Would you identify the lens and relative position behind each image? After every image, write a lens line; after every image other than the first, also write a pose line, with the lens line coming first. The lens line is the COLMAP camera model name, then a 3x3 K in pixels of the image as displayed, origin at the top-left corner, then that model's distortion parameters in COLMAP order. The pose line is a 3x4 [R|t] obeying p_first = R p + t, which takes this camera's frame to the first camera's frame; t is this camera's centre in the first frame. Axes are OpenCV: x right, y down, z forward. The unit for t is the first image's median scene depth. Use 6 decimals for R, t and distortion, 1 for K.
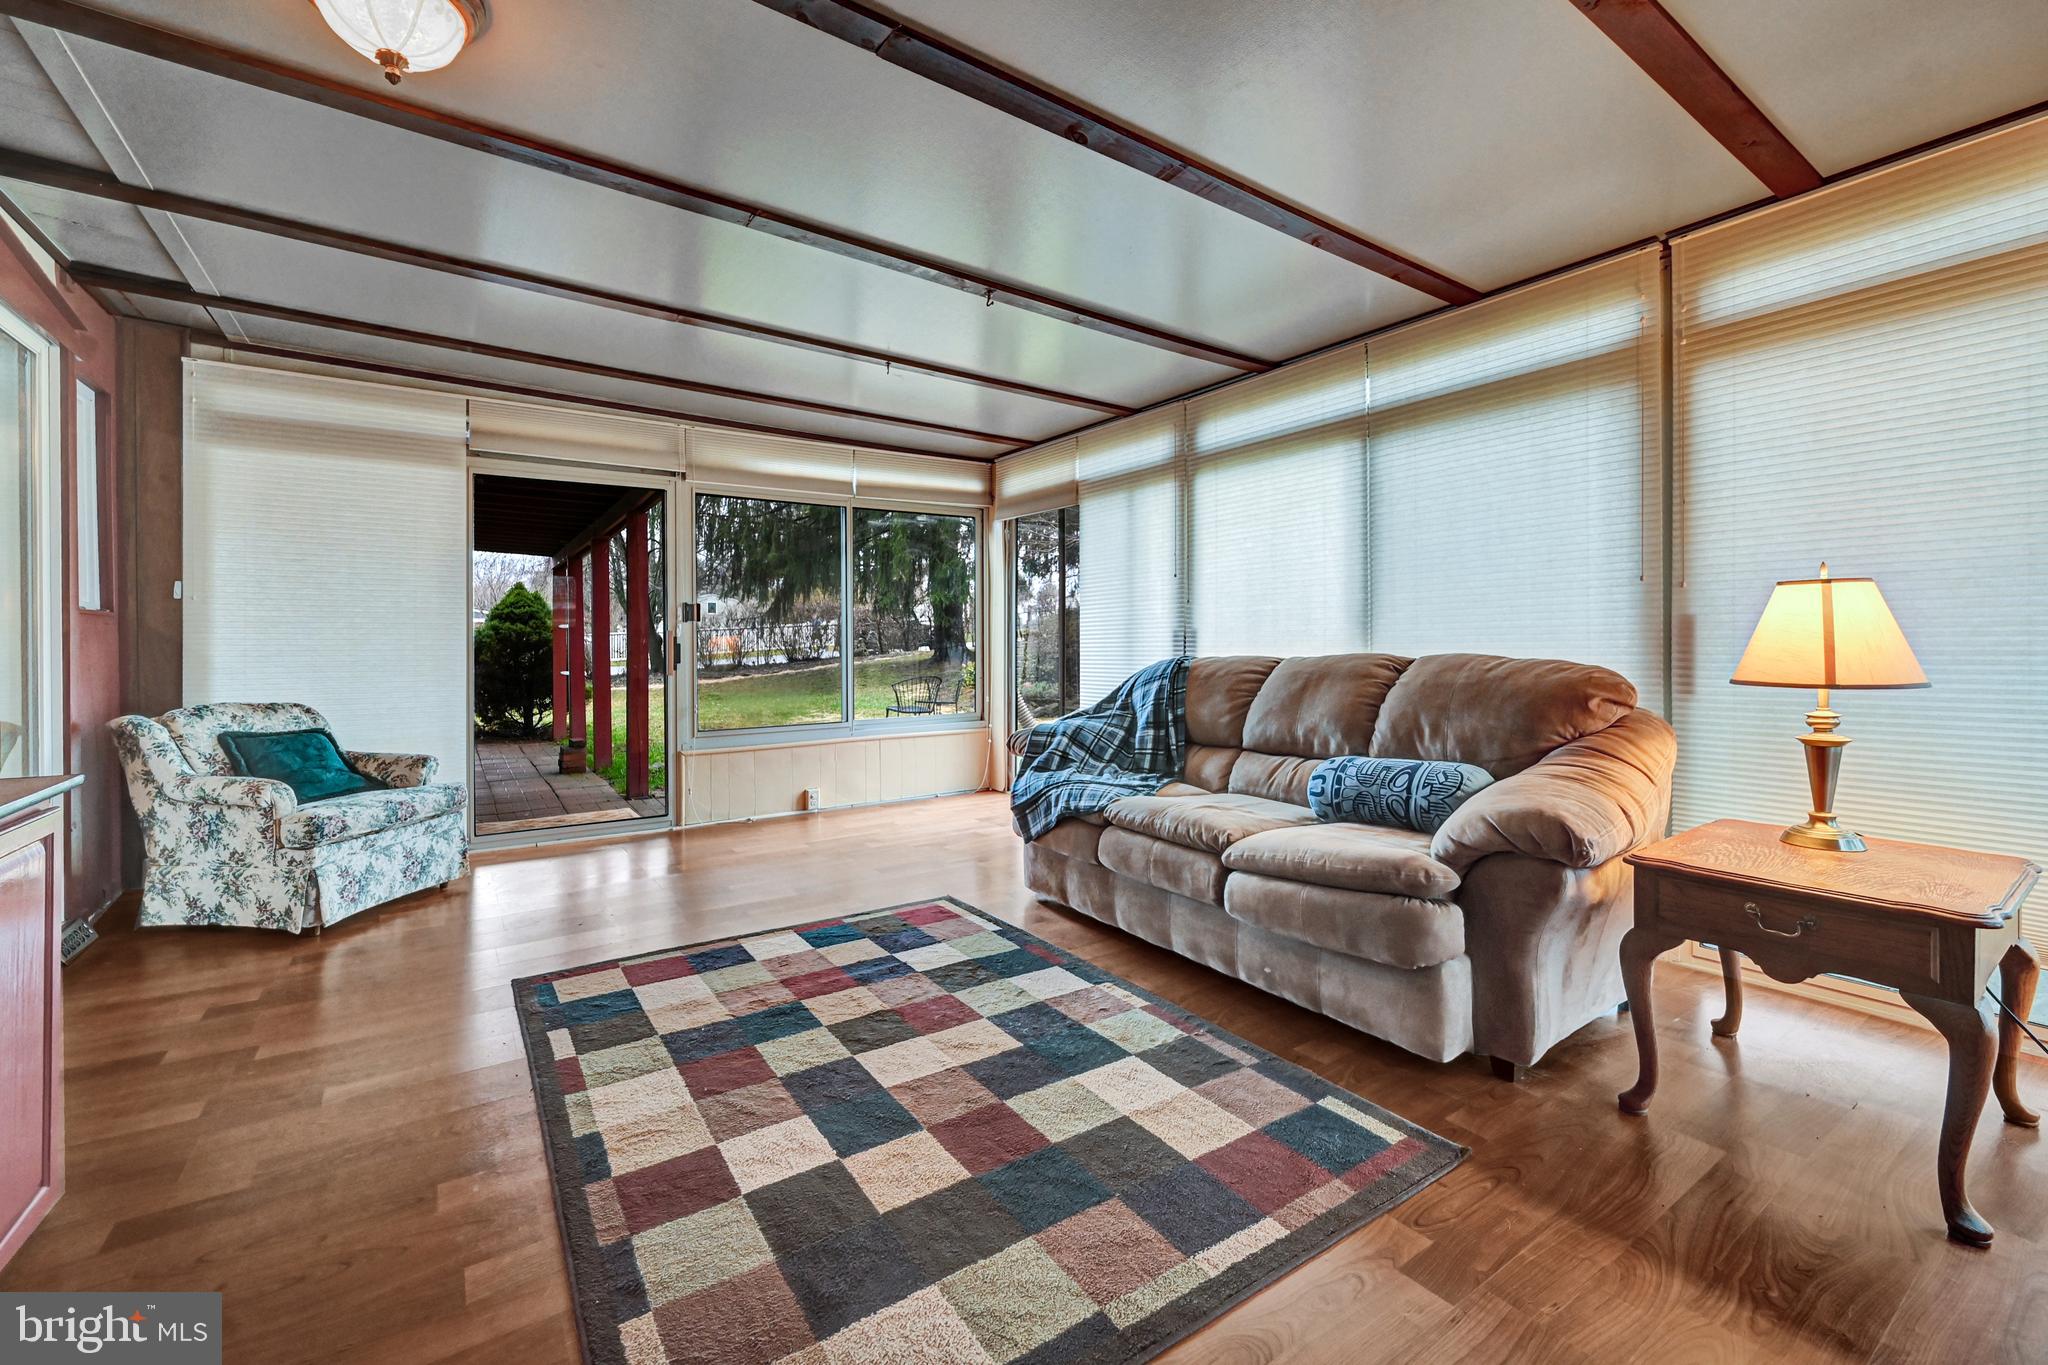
lens RADIAL K [[870.6, 0, 1036.6], [0, 870.6, 662.2], [0, 0, 1]] dist [0.000984, -0.000094]
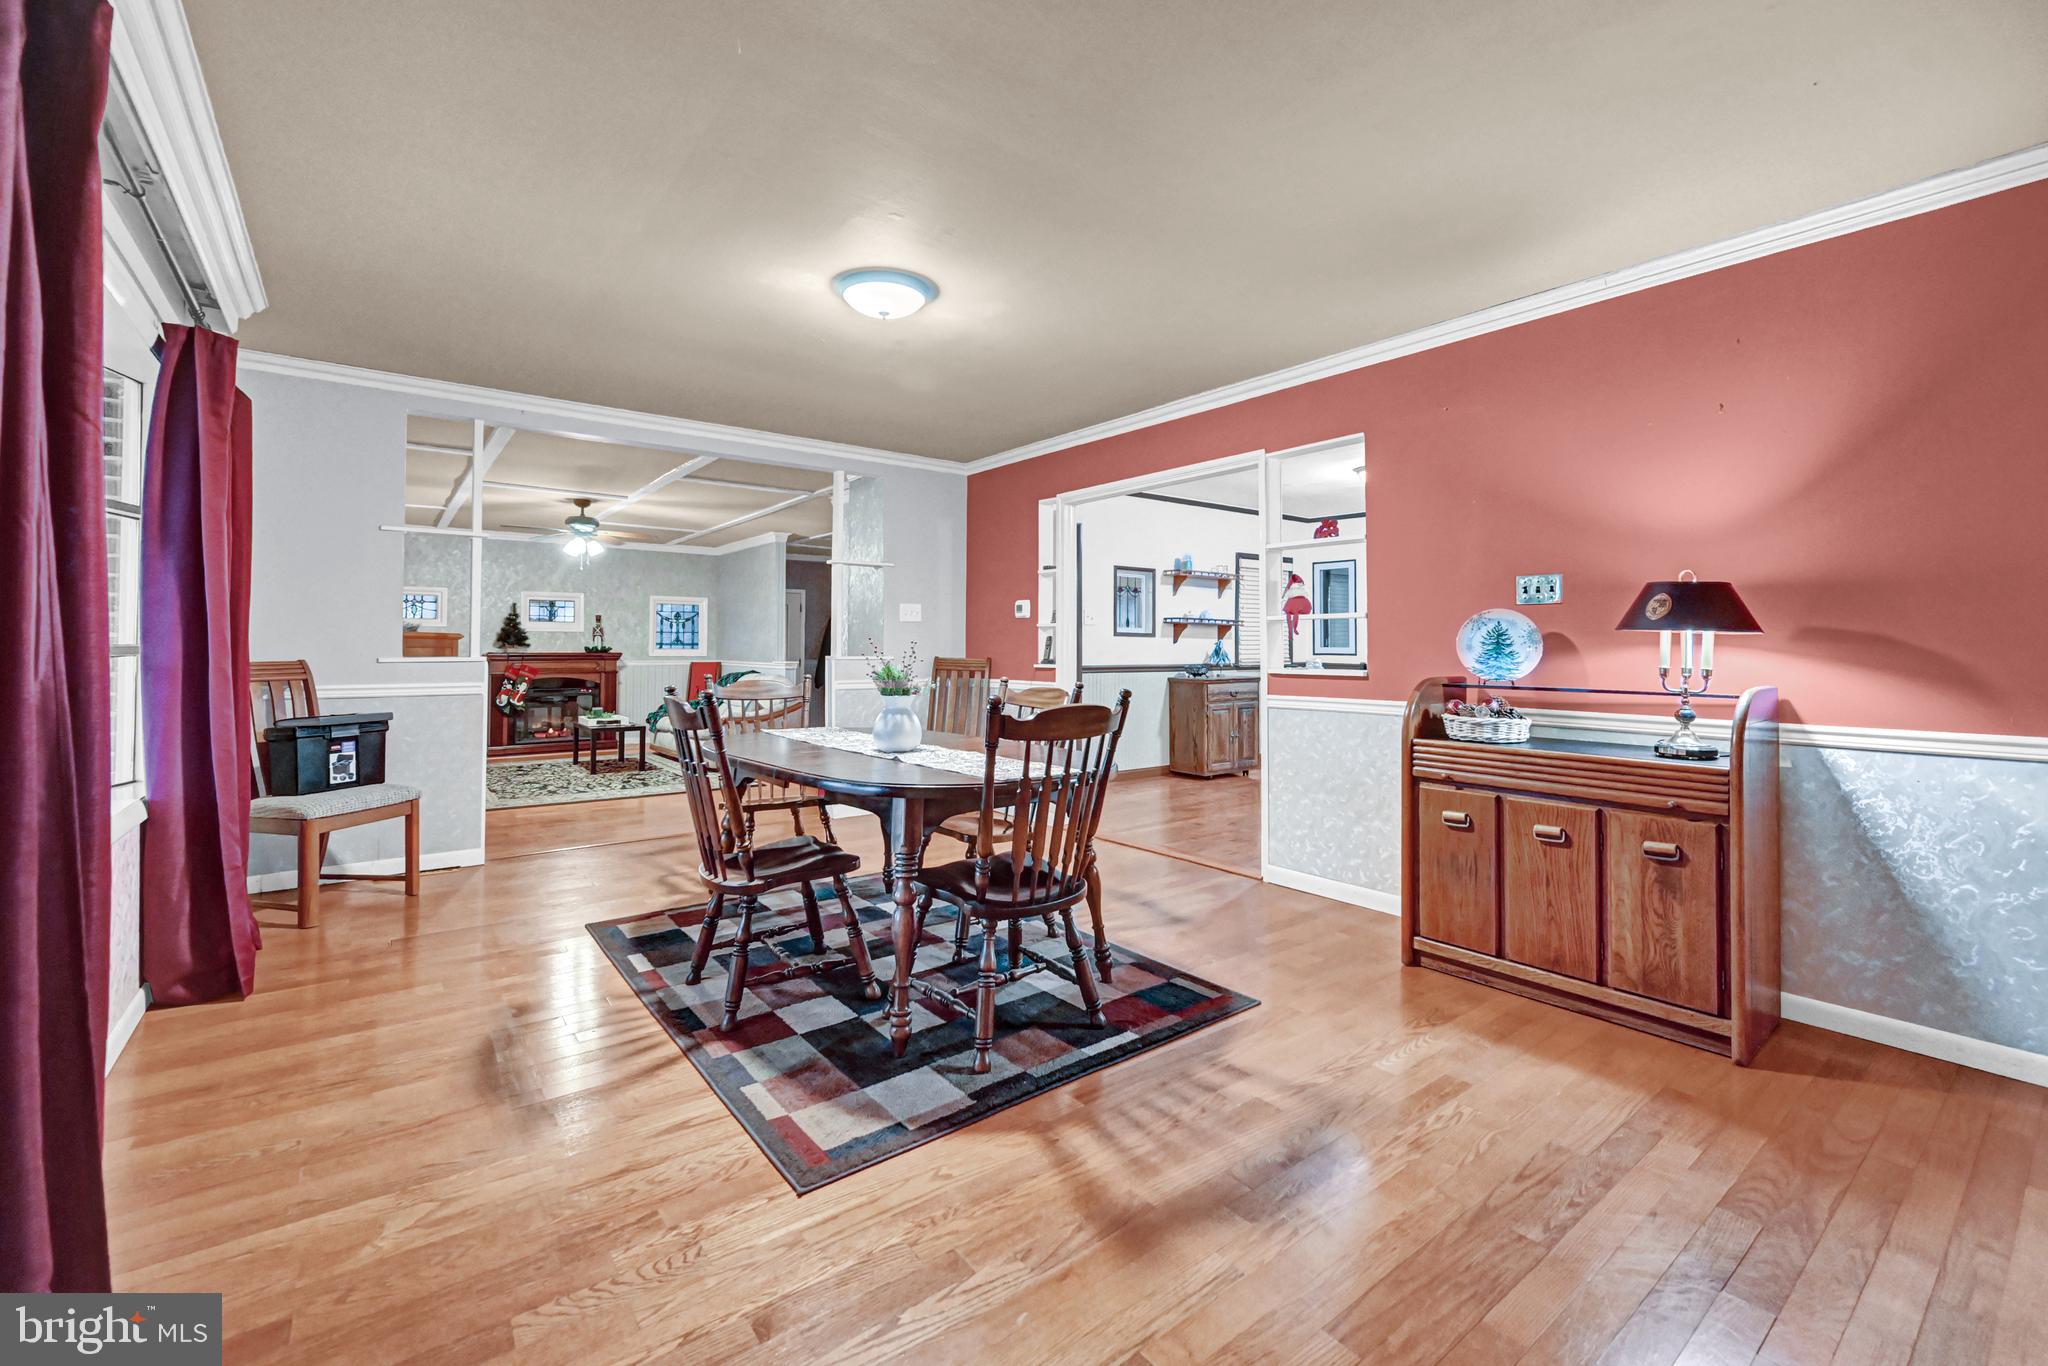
lens RADIAL K [[862.0, 0, 1032.6], [0, 862.0, 628.5], [0, 0, 1]] dist [-0.001525, -0.000177]
pose [[0.997607, 0.013535, 0.067808, -0.016491], [-0.010657, 0.999034, -0.042630, -0.039187], [-0.068319, 0.041805, 0.996787, -0.388539]]
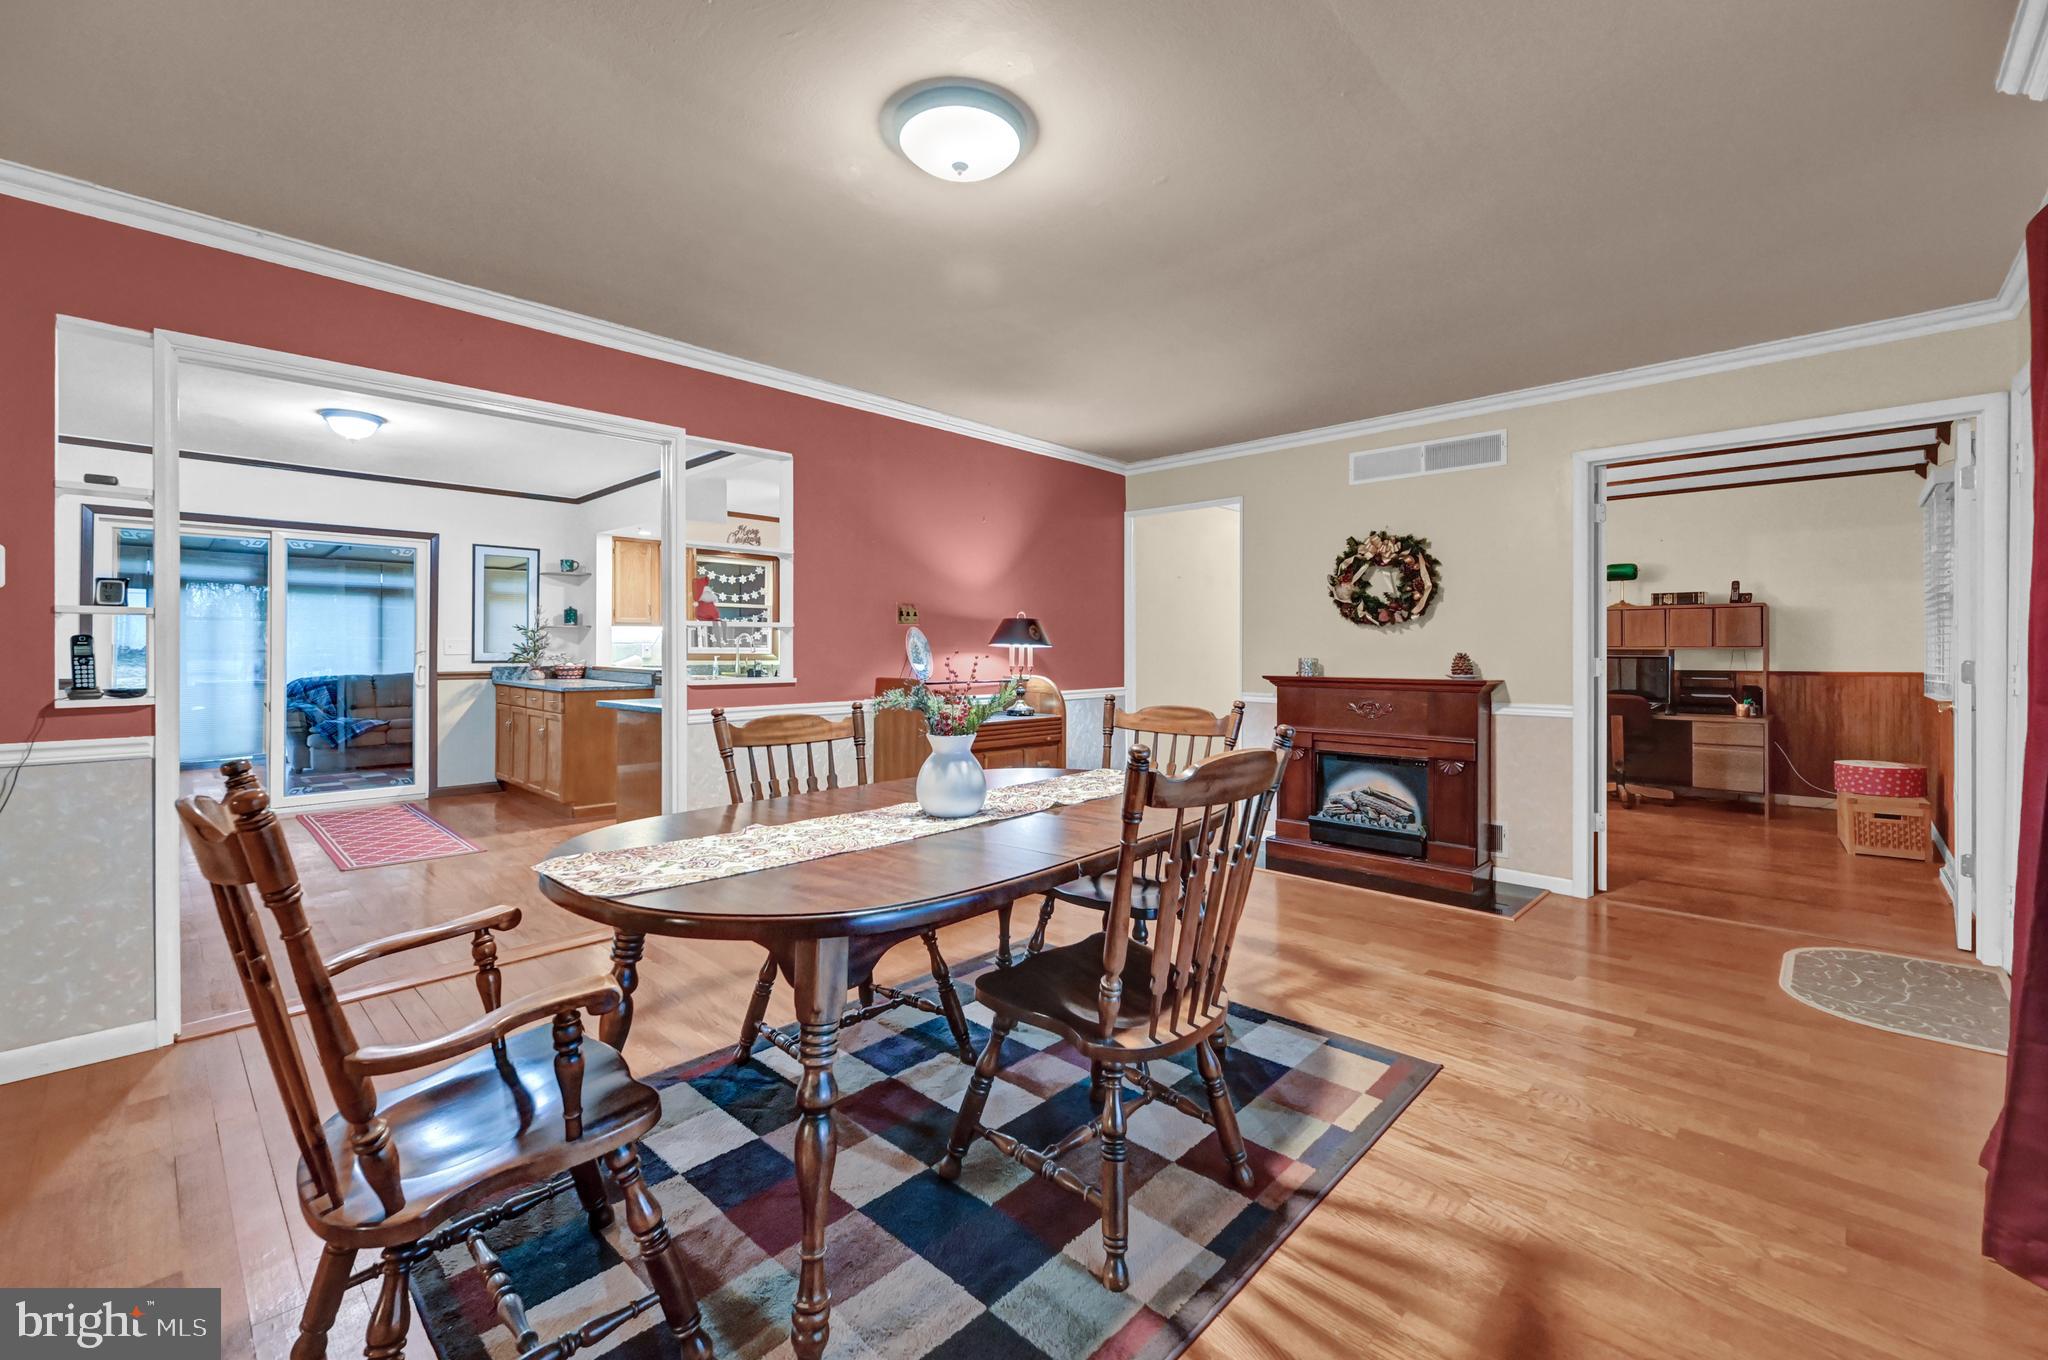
lens RADIAL K [[853.9, 0, 1019.4], [0, 853.9, 649.3], [0, 0, 1]] dist [-0.001390, -0.000121]
pose [[-0.214484, 0.008351, 0.976692, -0.947964], [0.020211, 0.999787, -0.004110, -0.071734], [-0.976518, 0.018858, -0.214607, 0.953396]]
